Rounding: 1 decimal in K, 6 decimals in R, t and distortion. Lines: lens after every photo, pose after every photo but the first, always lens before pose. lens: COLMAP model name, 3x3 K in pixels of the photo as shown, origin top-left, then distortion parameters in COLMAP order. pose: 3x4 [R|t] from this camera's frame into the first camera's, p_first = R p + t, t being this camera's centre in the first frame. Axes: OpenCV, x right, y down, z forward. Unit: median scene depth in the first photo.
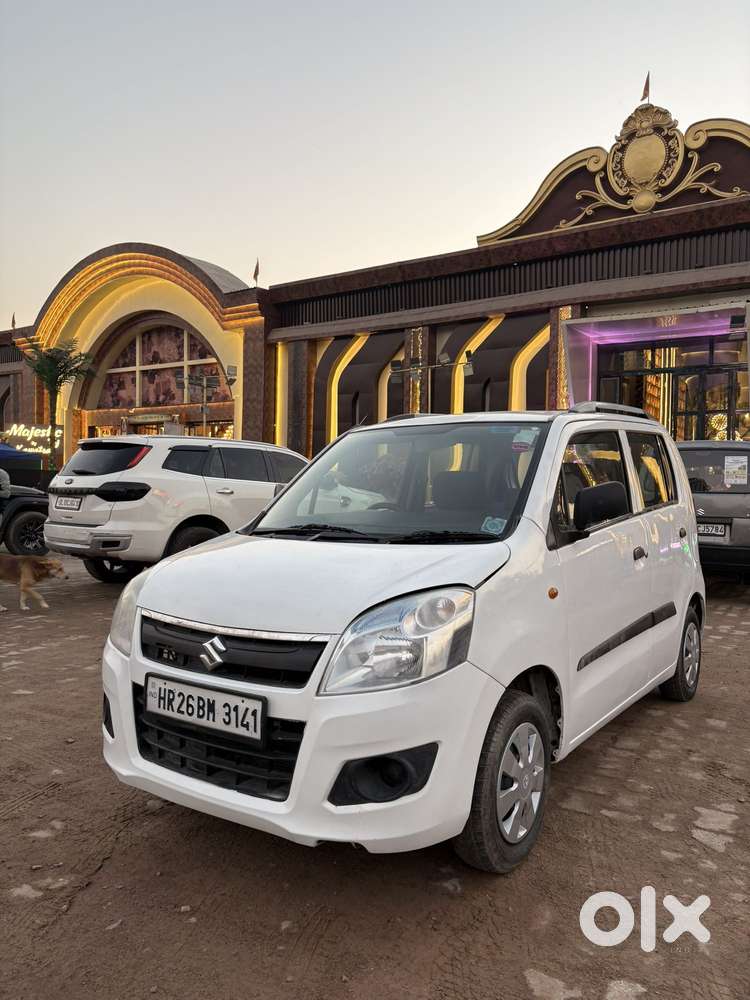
lens RADIAL K [[755.7, 0, 374.9], [0, 755.7, 497.5], [0, 0, 1]] dist [0.029091, -0.042644]
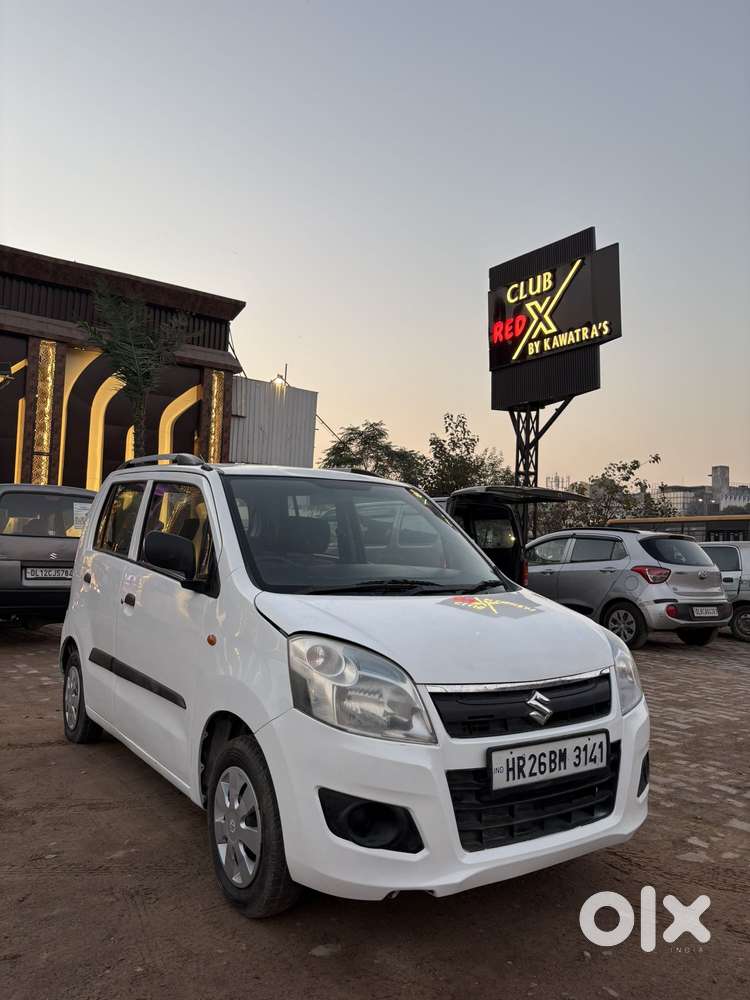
lens RADIAL K [[755.7, 0, 368.9], [0, 755.7, 496.6], [0, 0, 1]] dist [0.029091, -0.042644]
pose [[0.384219, 0.057255, 0.921465, -1.203917], [-0.009273, 0.998264, -0.058161, -0.018910], [-0.923195, 0.013802, 0.384083, 0.767749]]
